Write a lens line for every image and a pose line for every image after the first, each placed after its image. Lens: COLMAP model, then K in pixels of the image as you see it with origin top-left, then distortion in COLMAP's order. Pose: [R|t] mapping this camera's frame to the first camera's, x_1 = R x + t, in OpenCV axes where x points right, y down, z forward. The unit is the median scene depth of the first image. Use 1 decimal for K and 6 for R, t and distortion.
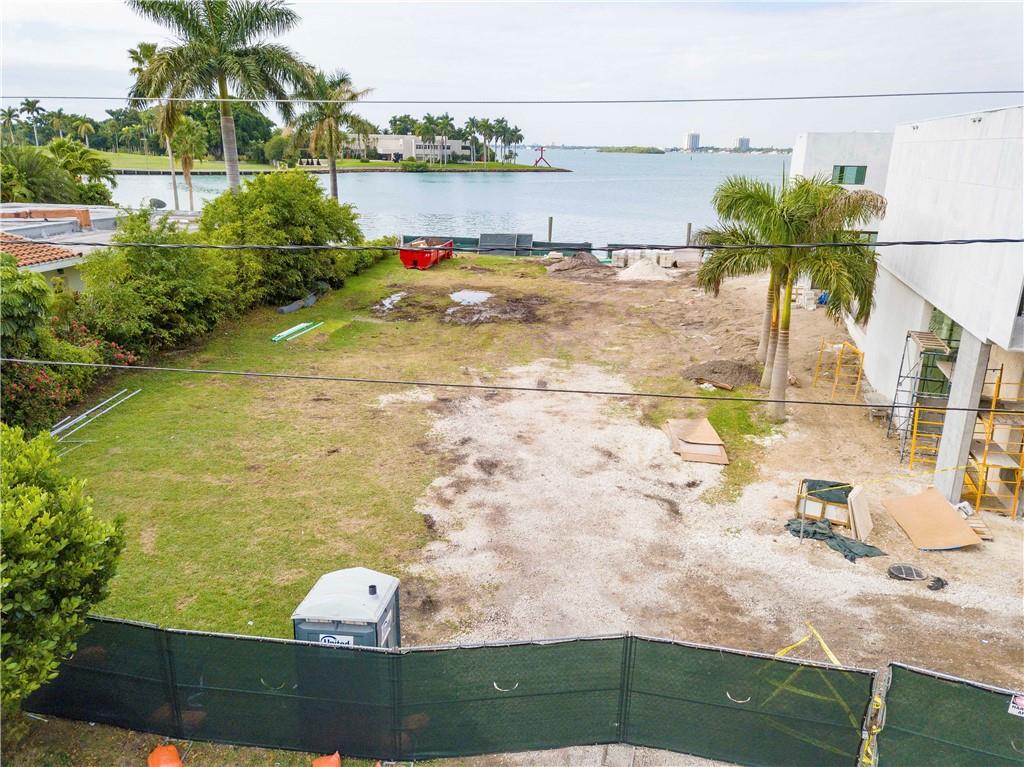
lens RADIAL K [[766.7, 0, 512.0], [0, 766.7, 383.5], [0, 0, 1]] dist [0.081549, -0.150161]
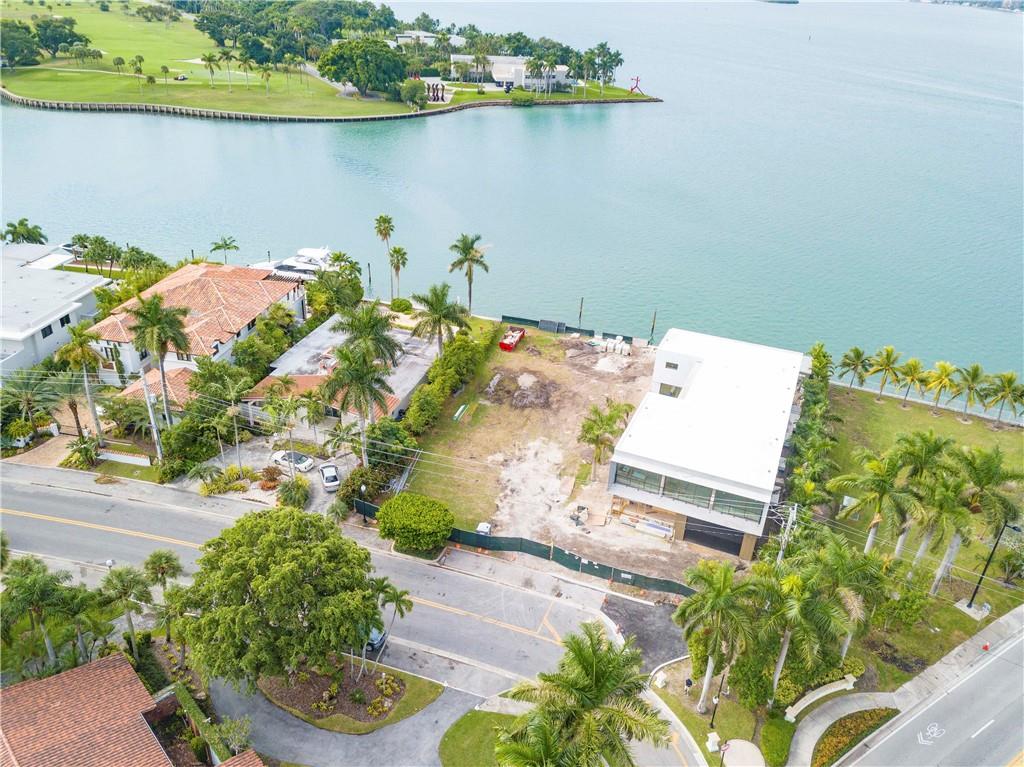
lens RADIAL K [[781.6, 0, 512.0], [0, 781.6, 383.5], [0, 0, 1]] dist [0.031827, -0.007030]
pose [[0.989417, 0.091040, -0.112989, 0.330140], [-0.066530, 0.976637, 0.204339, -1.119075], [0.128952, -0.194659, 0.972358, -2.545905]]
